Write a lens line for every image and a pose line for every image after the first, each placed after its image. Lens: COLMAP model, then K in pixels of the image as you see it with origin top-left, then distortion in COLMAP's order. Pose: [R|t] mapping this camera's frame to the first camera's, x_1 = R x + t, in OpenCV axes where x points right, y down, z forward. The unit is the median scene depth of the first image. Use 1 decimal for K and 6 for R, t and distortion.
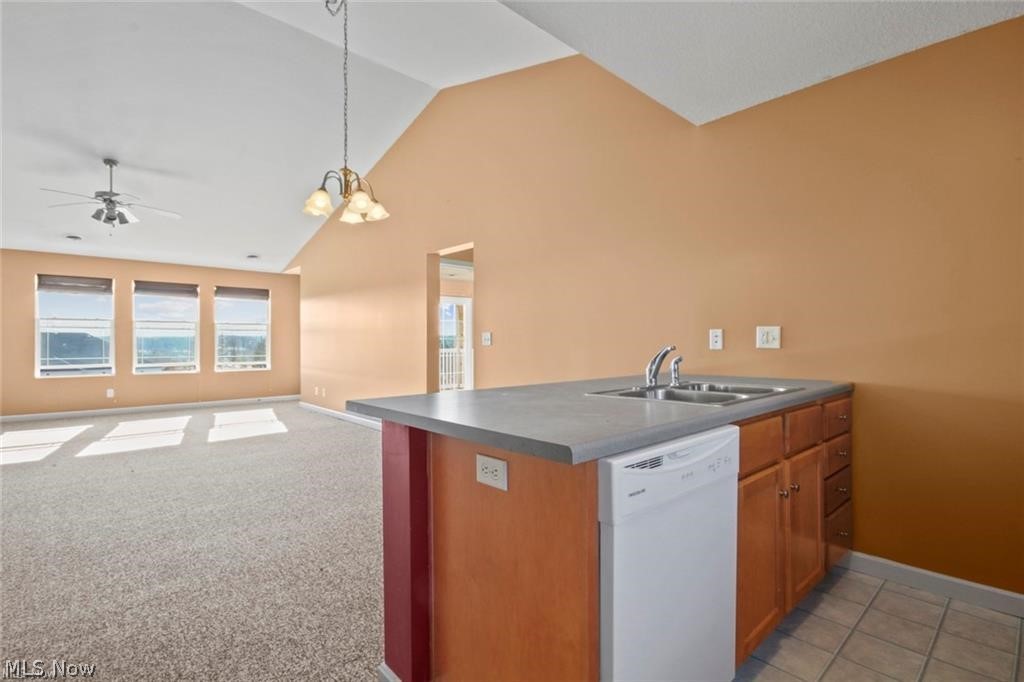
lens RADIAL K [[481.6, 0, 505.3], [0, 481.6, 338.9], [0, 0, 1]] dist [0.011423, -0.000167]
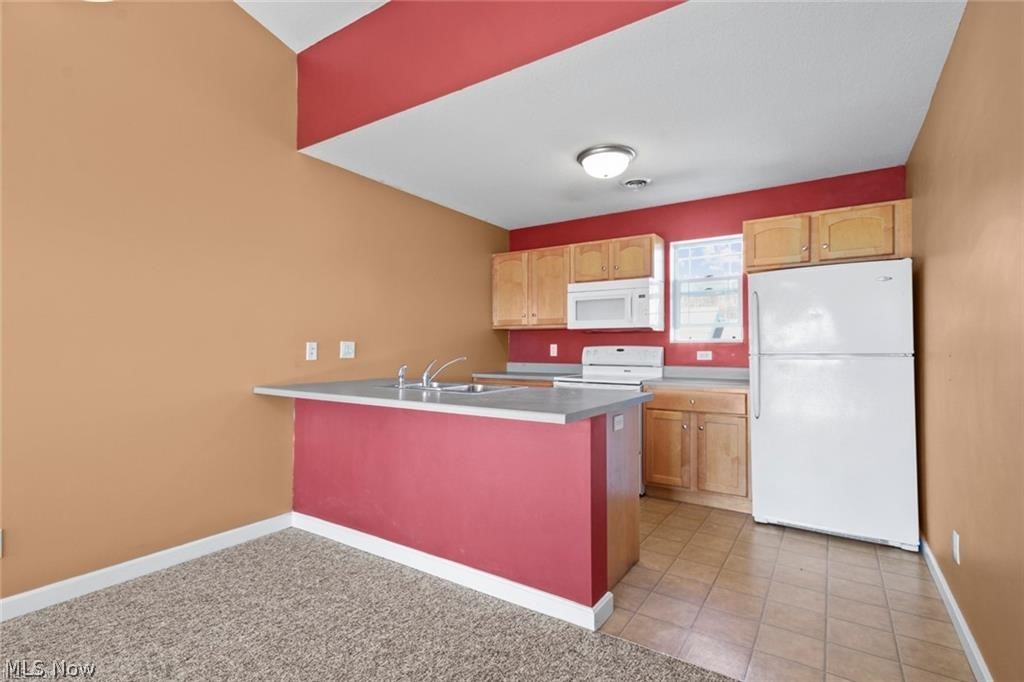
lens RADIAL K [[481.6, 0, 512.4], [0, 481.6, 344.7], [0, 0, 1]] dist [0.011423, -0.000167]
pose [[-0.244388, 0.014324, 0.969572, -0.273606], [-0.003149, 0.999874, -0.015566, 0.000544], [-0.969672, -0.006857, -0.244312, 0.292094]]
